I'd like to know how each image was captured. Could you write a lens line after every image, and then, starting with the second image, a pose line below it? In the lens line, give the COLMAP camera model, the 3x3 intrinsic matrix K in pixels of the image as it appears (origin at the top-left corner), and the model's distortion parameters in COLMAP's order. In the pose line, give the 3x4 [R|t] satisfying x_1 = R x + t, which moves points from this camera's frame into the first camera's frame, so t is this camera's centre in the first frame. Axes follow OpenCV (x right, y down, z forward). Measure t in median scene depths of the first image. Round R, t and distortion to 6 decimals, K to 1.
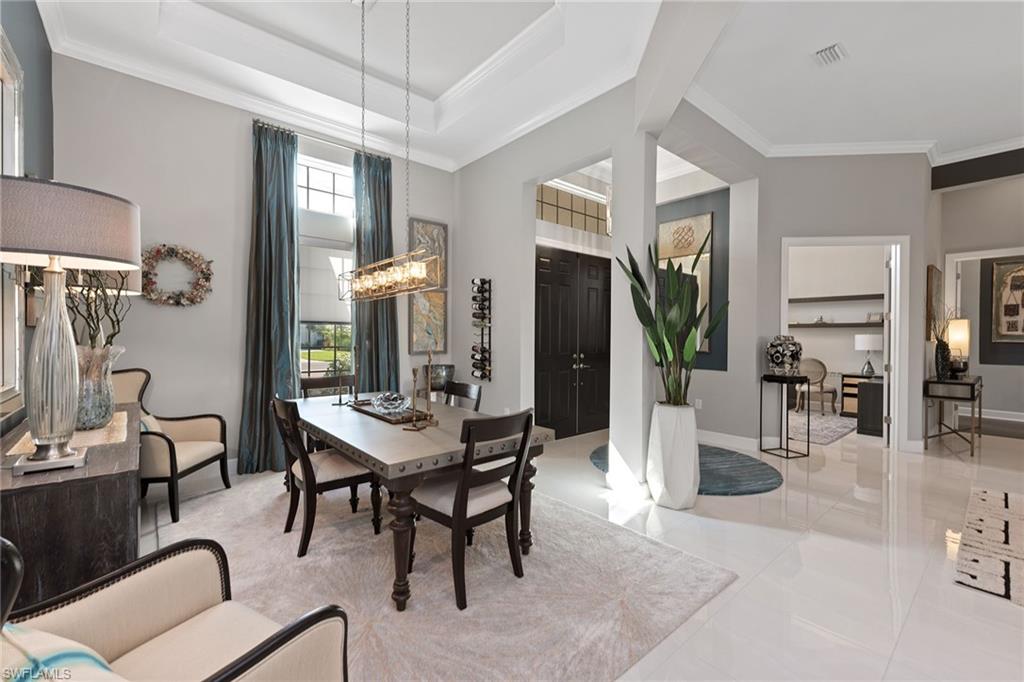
lens RADIAL K [[427.0, 0, 511.8], [0, 427.0, 335.4], [0, 0, 1]] dist [0.008118, -0.000613]
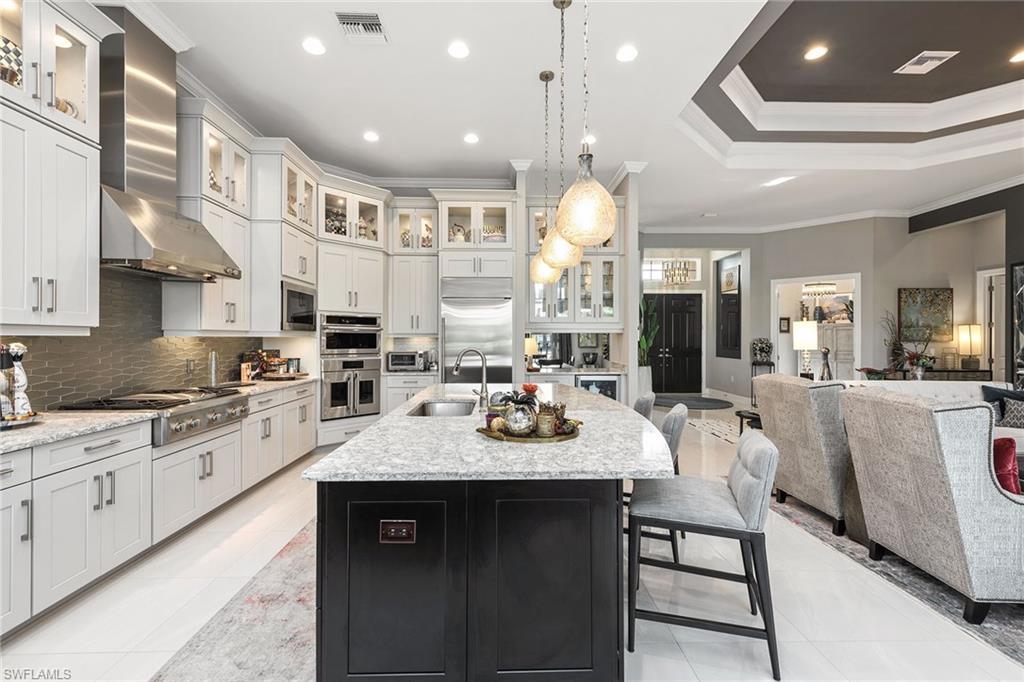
lens RADIAL K [[443.5, 0, 507.9], [0, 443.5, 337.9], [0, 0, 1]] dist [0.010627, -0.000337]
pose [[0.775277, -0.004046, -0.631609, 0.975559], [0.003234, 0.999992, -0.002435, -0.001012], [0.631614, -0.000155, 0.775283, -1.044716]]
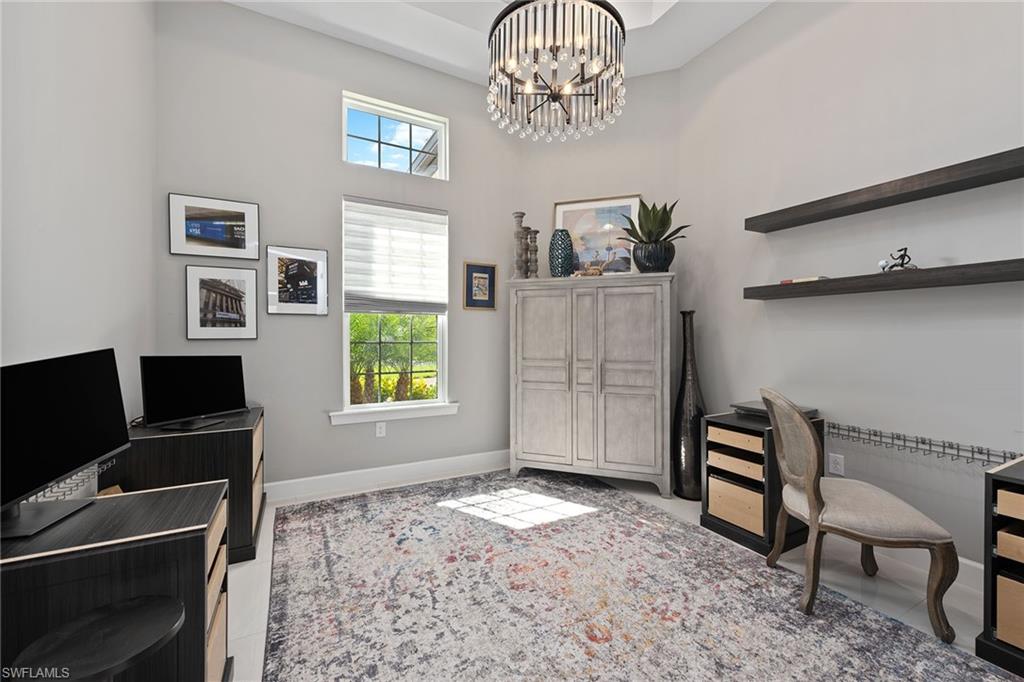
lens RADIAL K [[400.8, 0, 508.6], [0, 400.8, 337.5], [0, 0, 1]] dist [0.001590, -0.000020]
pose [[0.974974, 0.000237, -0.222317, 0.830443], [0.000746, 0.999990, 0.004335, 0.022542], [0.222316, -0.004392, 0.974965, 1.072828]]
